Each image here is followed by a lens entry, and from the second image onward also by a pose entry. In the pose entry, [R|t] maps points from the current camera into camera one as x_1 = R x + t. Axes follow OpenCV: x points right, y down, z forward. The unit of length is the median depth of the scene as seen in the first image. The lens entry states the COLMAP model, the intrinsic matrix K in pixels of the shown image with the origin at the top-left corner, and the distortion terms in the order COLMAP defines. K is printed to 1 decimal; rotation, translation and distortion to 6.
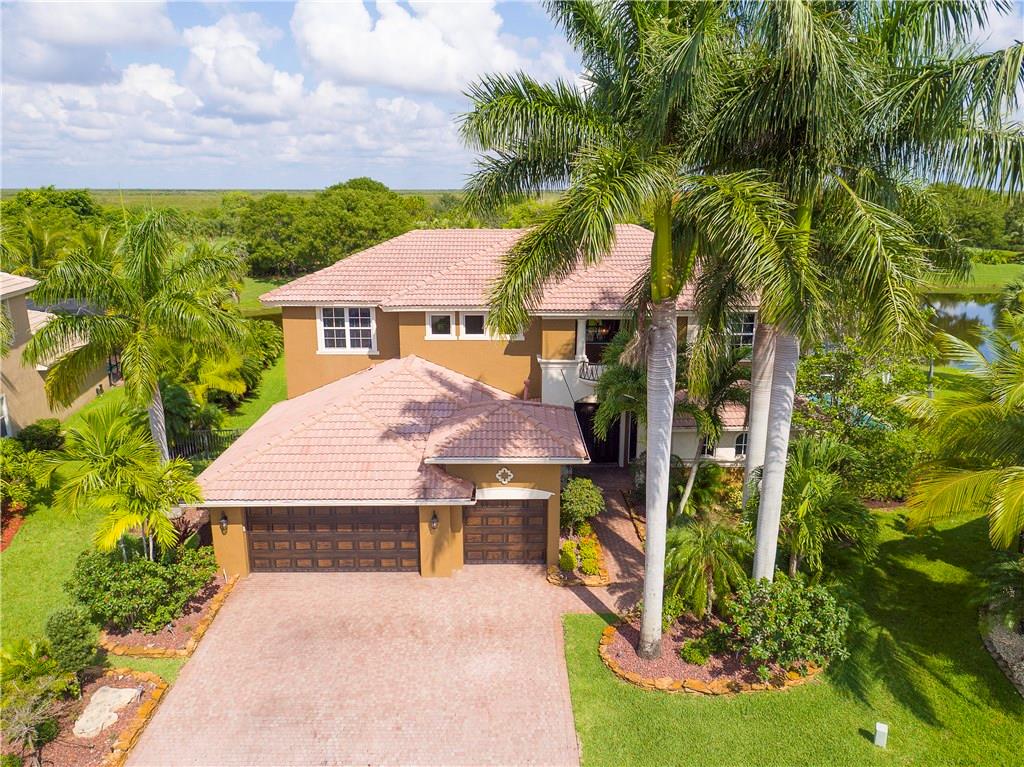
lens RADIAL K [[734.2, 0, 512.0], [0, 734.2, 383.5], [0, 0, 1]] dist [-0.035140, 0.002942]
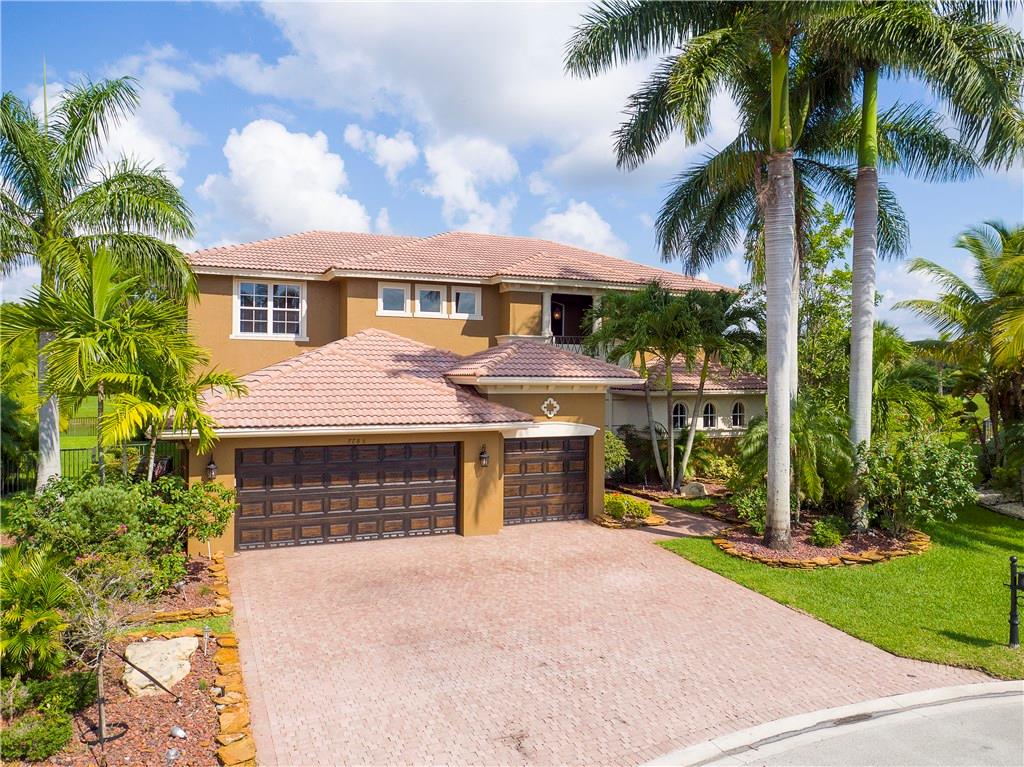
lens RADIAL K [[748.4, 0, 498.6], [0, 748.4, 379.7], [0, 0, 1]] dist [-0.000149, -0.000363]
pose [[0.924671, 0.004780, 0.380737, -0.399863], [0.091177, 0.968051, -0.233589, 0.292406], [-0.369690, 0.250707, 0.894693, 0.209344]]
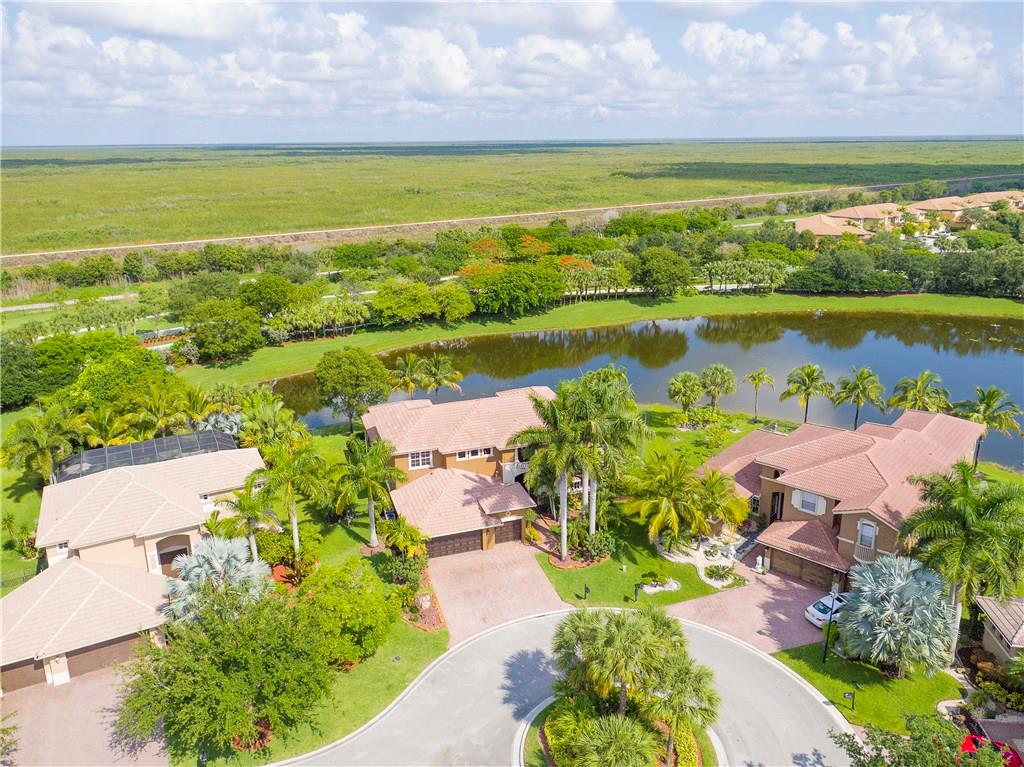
lens RADIAL K [[734.2, 0, 512.0], [0, 734.2, 383.5], [0, 0, 1]] dist [-0.035140, 0.002942]
pose [[0.952217, -0.114535, 0.283134, -0.777448], [0.095291, 0.992159, 0.080876, -0.640323], [-0.290177, -0.050031, 0.955664, -1.844812]]
